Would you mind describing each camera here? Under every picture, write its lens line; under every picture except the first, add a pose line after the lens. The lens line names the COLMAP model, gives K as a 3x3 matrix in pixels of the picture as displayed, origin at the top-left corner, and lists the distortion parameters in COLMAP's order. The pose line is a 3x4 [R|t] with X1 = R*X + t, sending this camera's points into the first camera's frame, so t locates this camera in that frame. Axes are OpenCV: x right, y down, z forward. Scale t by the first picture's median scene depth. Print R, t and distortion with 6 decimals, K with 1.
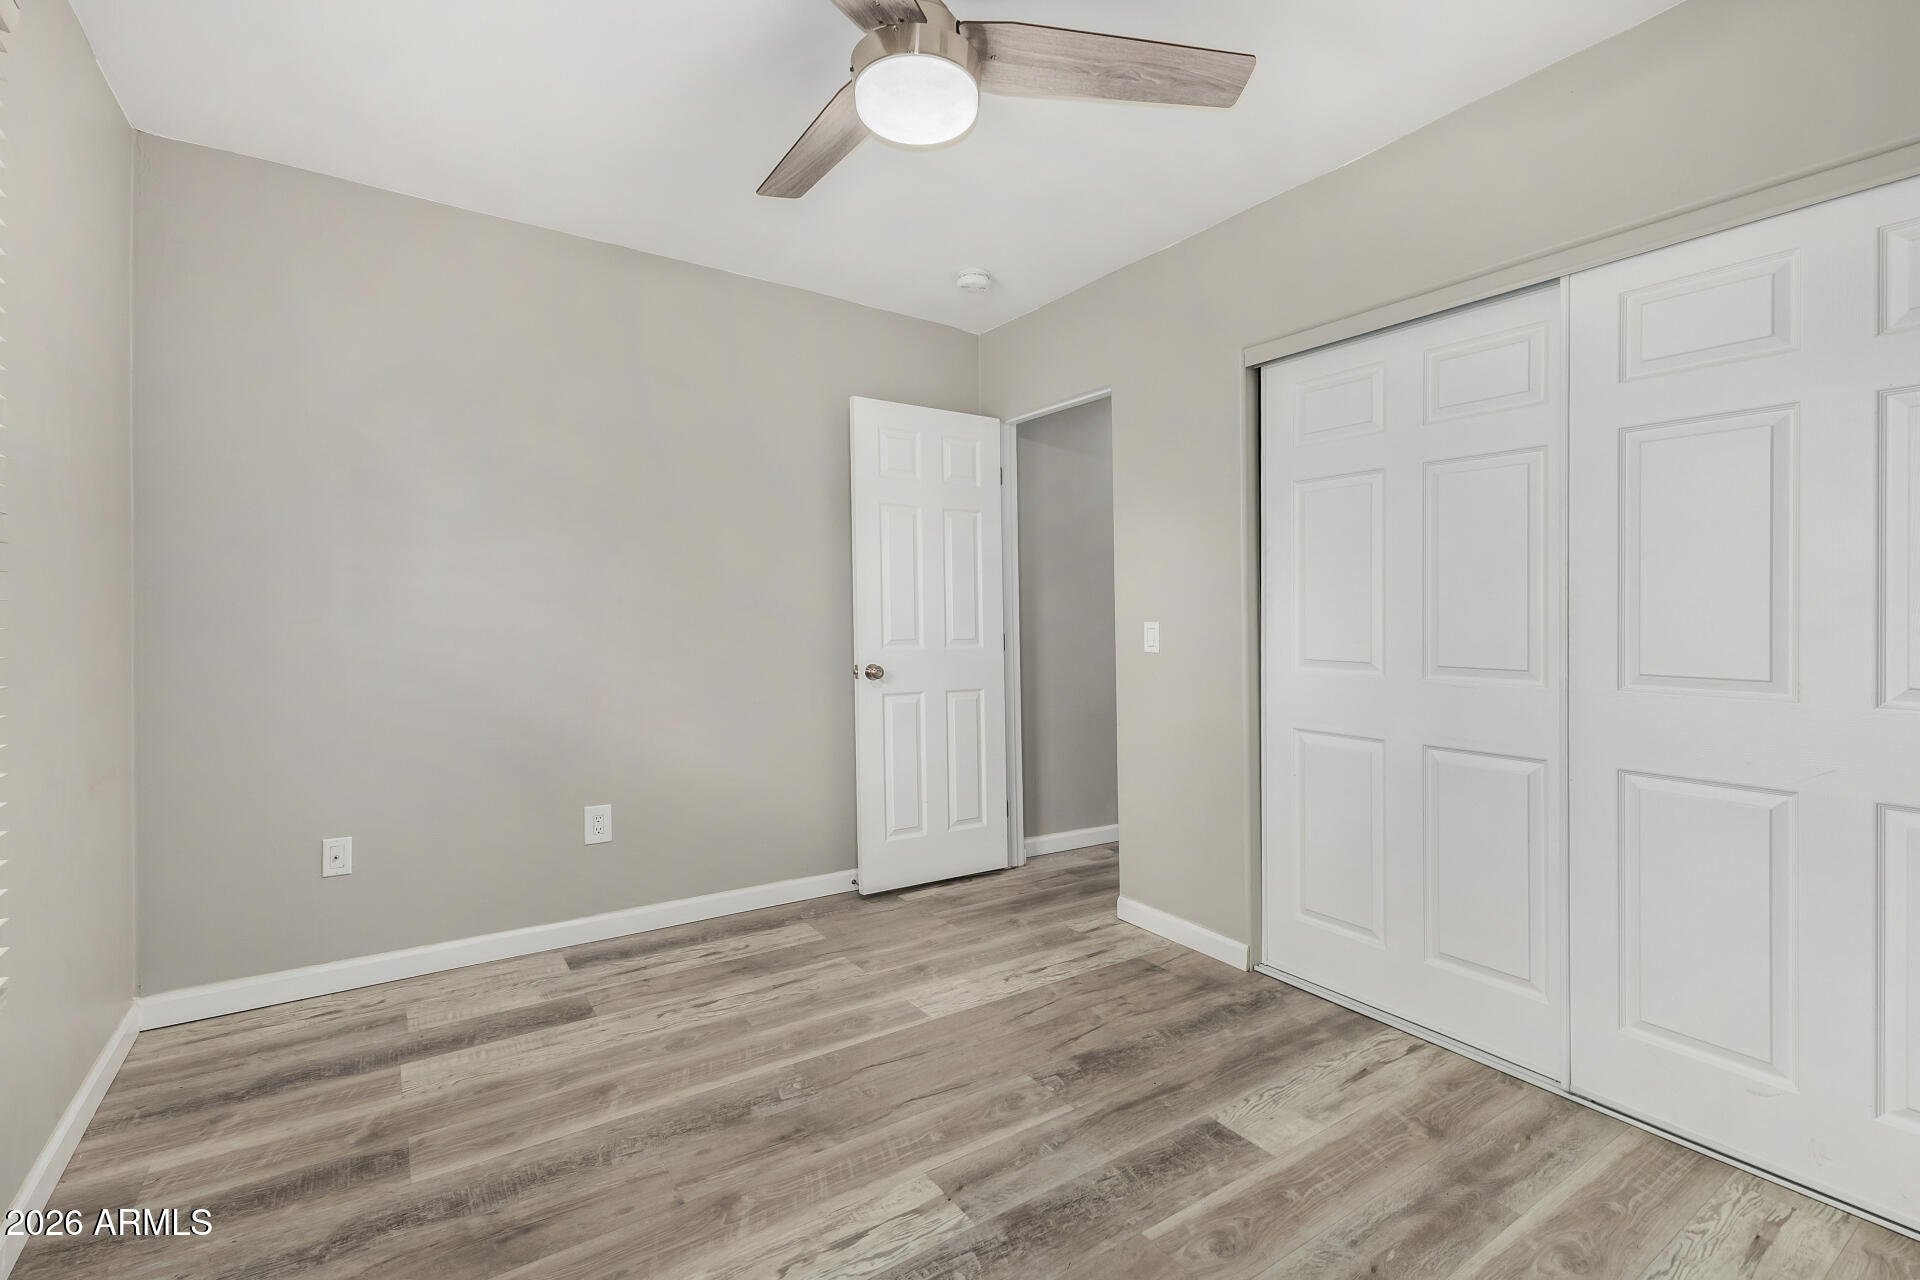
lens RADIAL K [[831.5, 0, 960.0], [0, 831.5, 640.0], [0, 0, 1]] dist [0.004072, 0.000400]
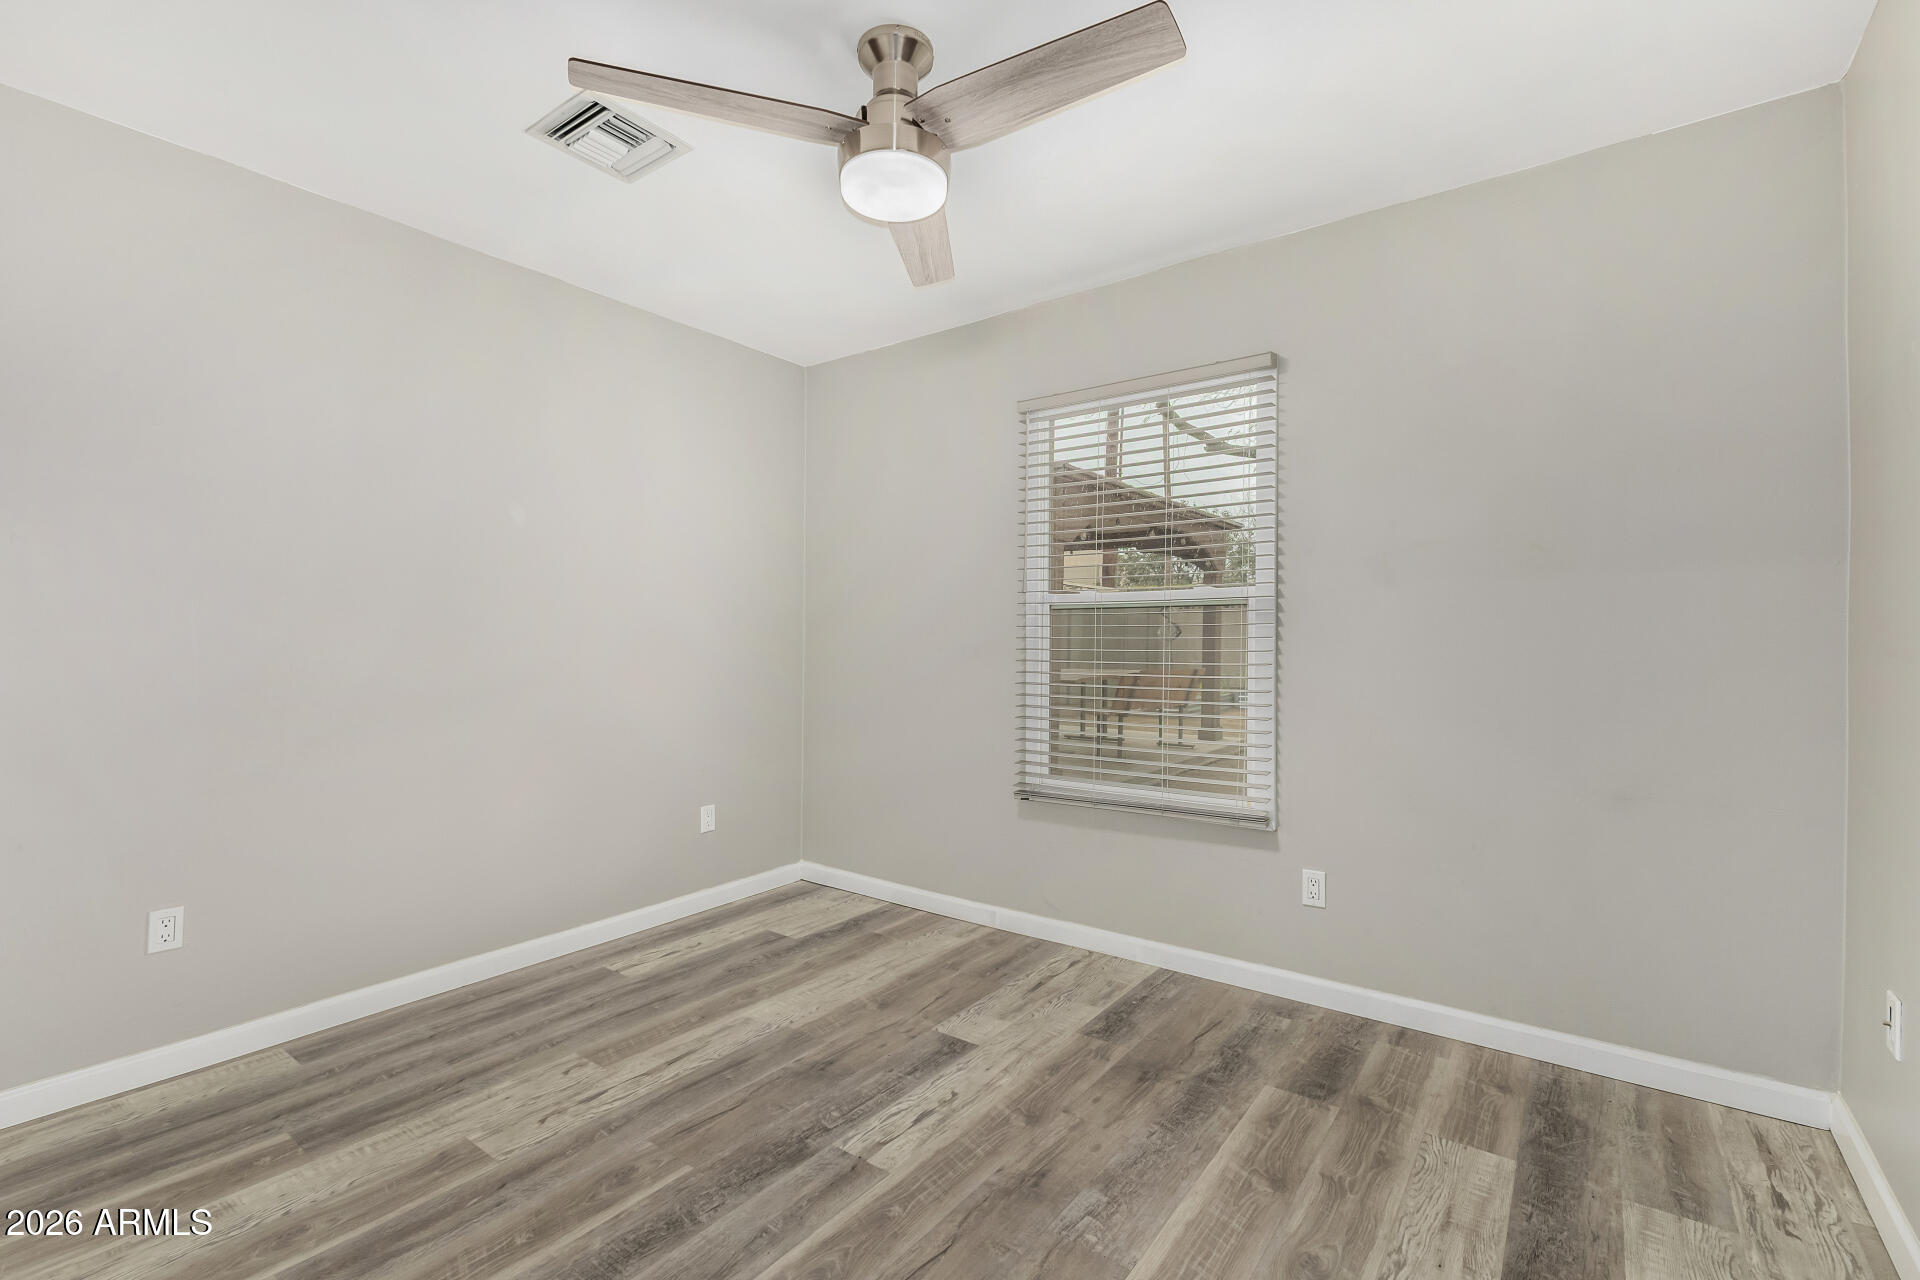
lens RADIAL K [[831.5, 0, 960.0], [0, 831.5, 640.0], [0, 0, 1]] dist [0.004072, 0.000400]
pose [[-0.945630, -0.004000, -0.325218, 0.217949], [-0.010775, 0.999761, 0.019034, -0.067111], [0.325064, 0.021504, -0.945447, 1.969069]]
